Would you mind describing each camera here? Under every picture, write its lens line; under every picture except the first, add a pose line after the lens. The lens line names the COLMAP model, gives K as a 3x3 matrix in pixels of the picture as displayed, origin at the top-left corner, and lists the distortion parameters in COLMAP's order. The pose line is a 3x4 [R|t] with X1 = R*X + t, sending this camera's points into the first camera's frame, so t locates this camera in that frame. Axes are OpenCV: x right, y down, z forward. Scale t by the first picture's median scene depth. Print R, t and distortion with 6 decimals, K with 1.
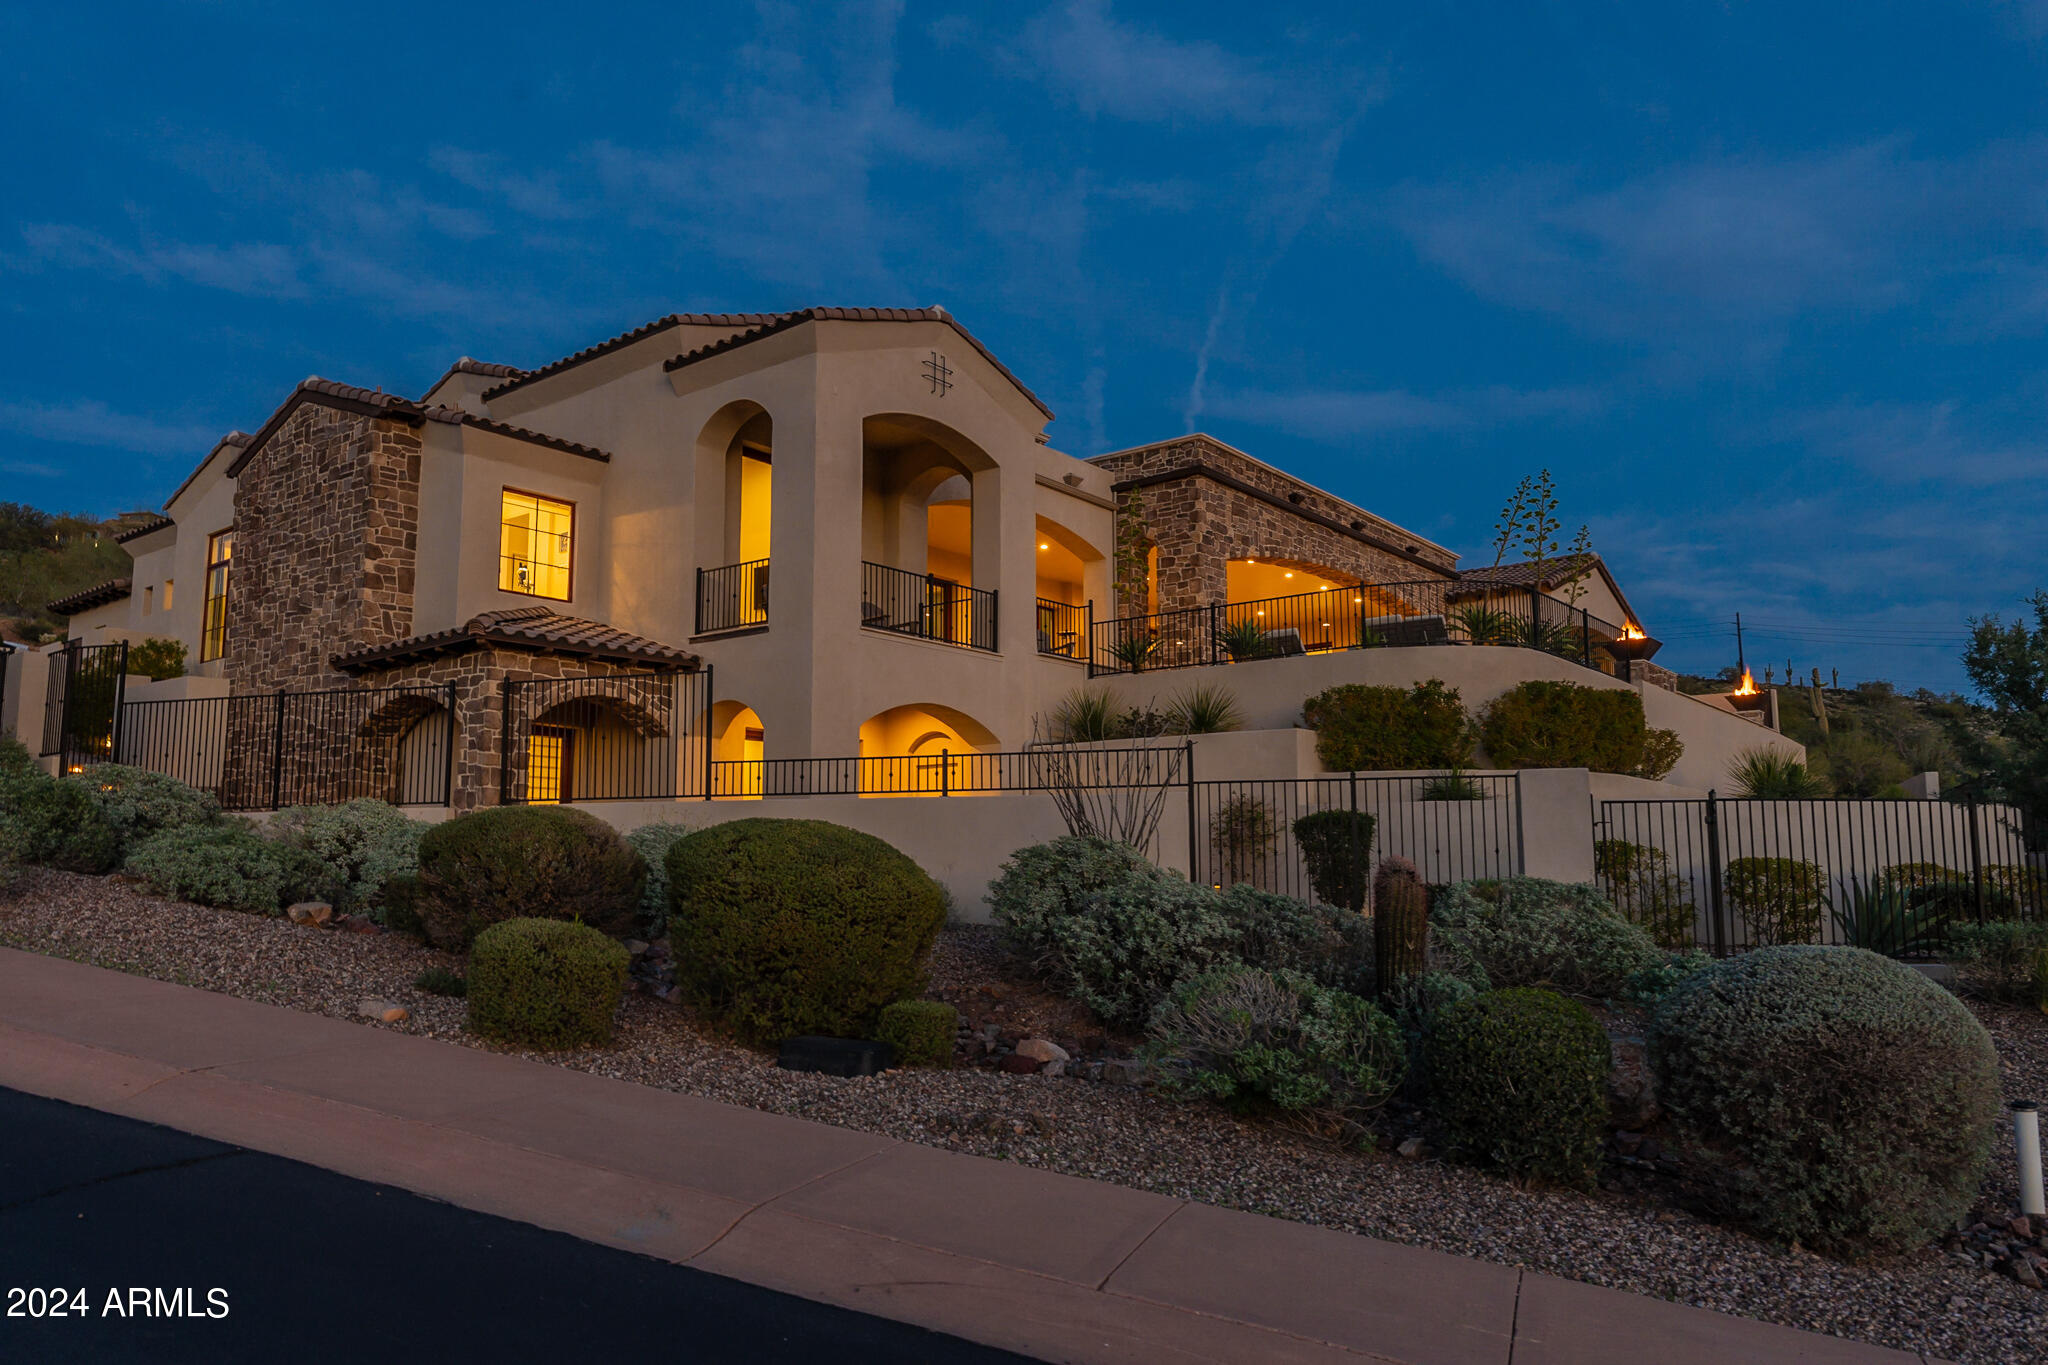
lens RADIAL K [[1417.5, 0, 1024.0], [0, 1417.5, 682.5], [0, 0, 1]] dist [-0.002087, 0.001191]
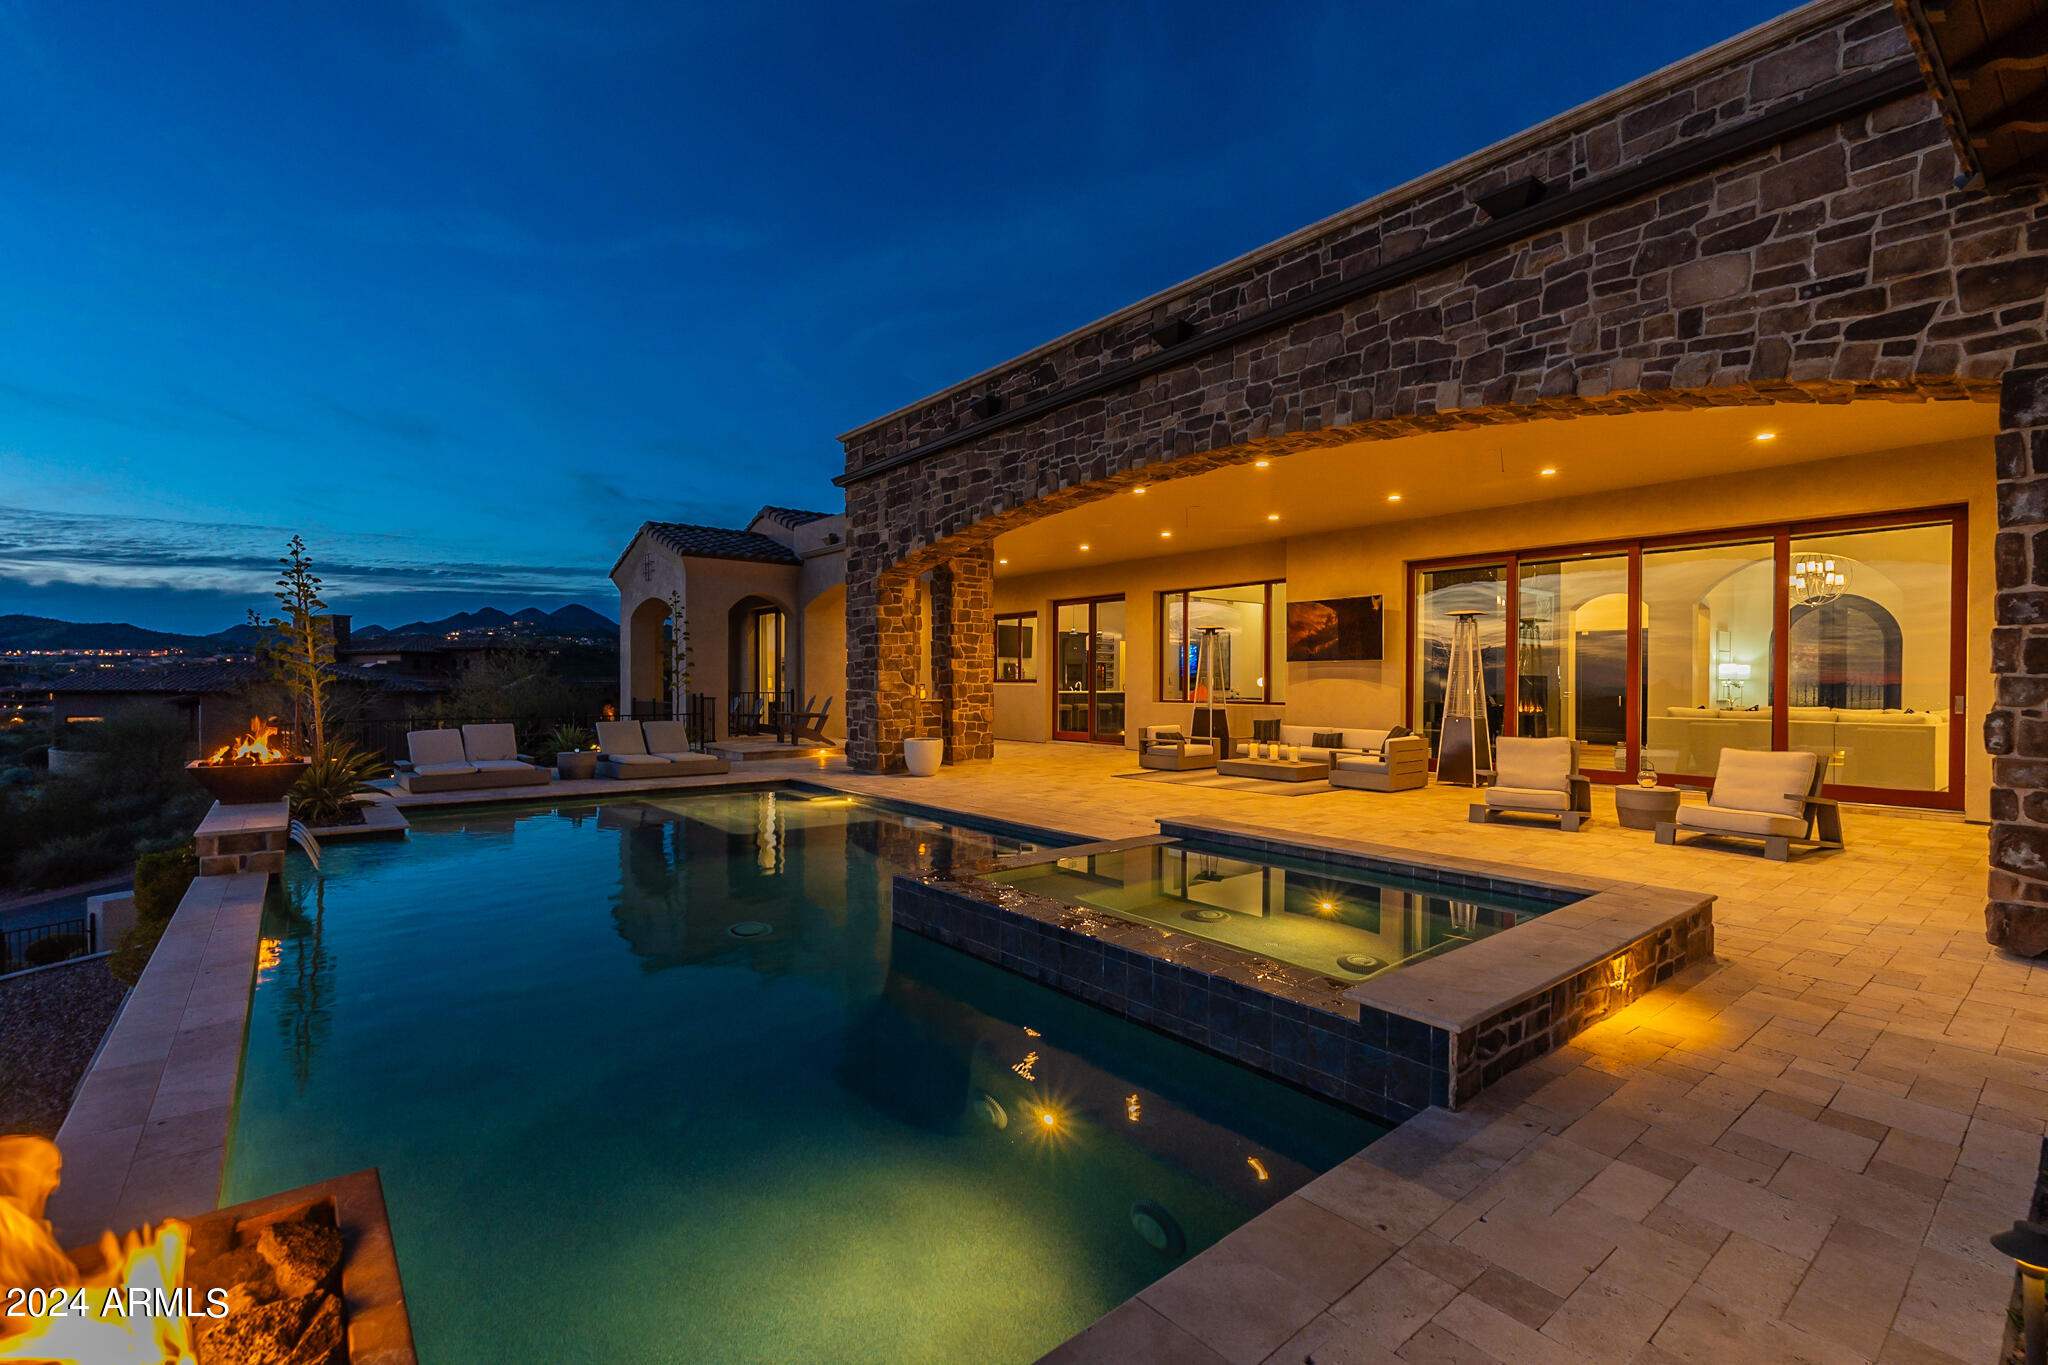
lens RADIAL K [[908.3, 0, 1014.0], [0, 908.3, 687.1], [0, 0, 1]] dist [-0.001016, 0.000854]
pose [[-0.229351, 0.006268, -0.973324, 0.604408], [0.134281, 0.990621, -0.025262, -0.007734], [0.964037, -0.136493, -0.228042, 1.191005]]
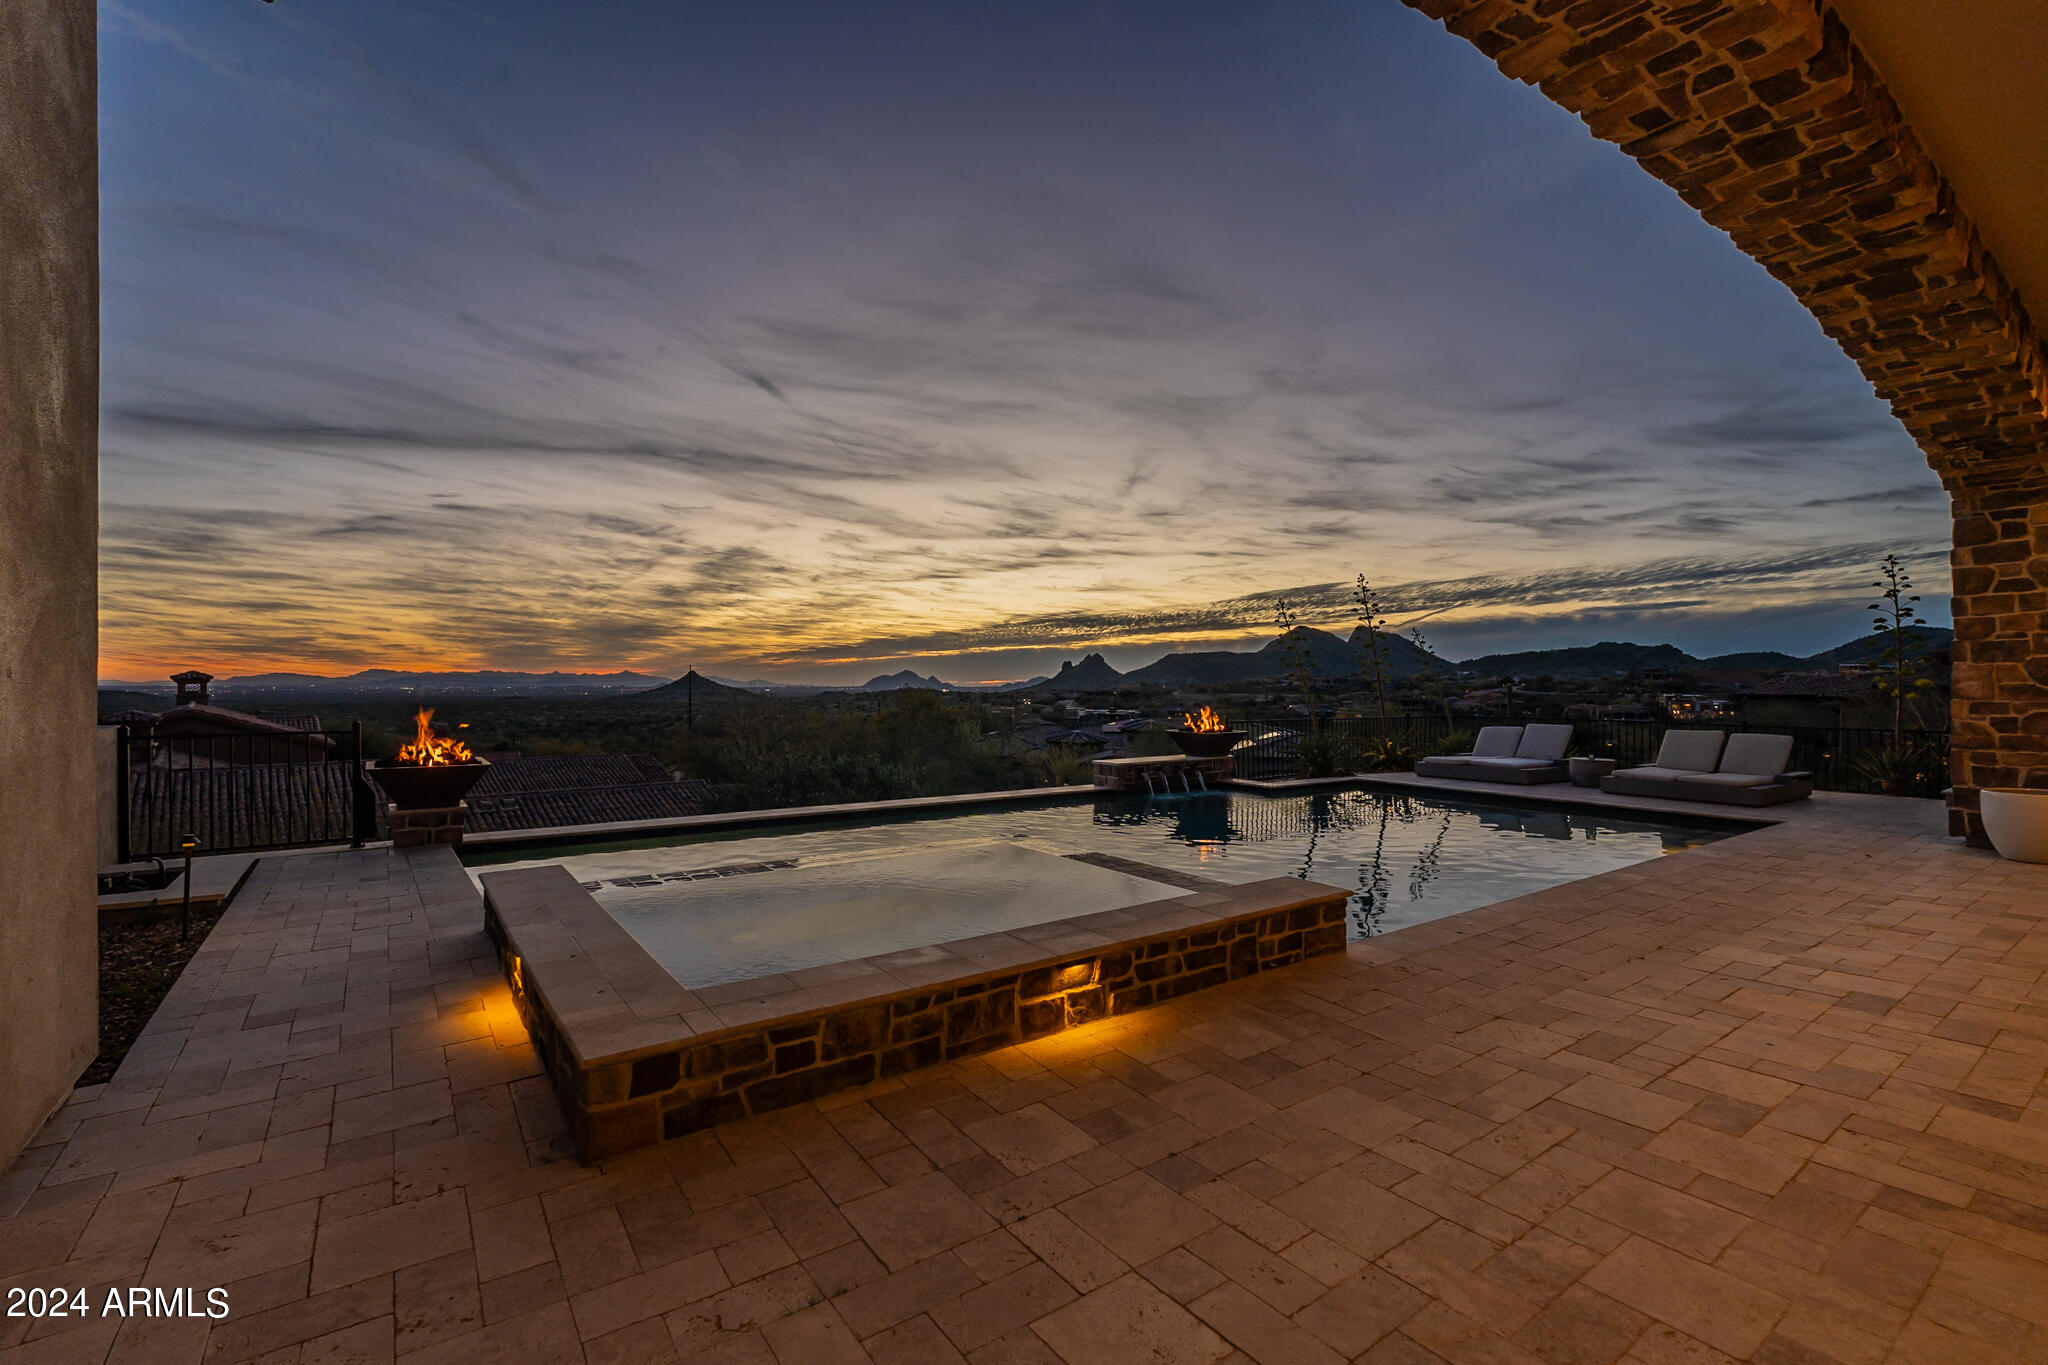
lens RADIAL K [[887.5, 0, 1018.9], [0, 887.5, 682.6], [0, 0, 1]] dist [-0.000921, 0.000092]
pose [[-0.959447, -0.003193, 0.281872, 0.344285], [-0.043020, 0.989881, -0.135220, 0.016955], [-0.278588, -0.141862, -0.949876, 1.349567]]
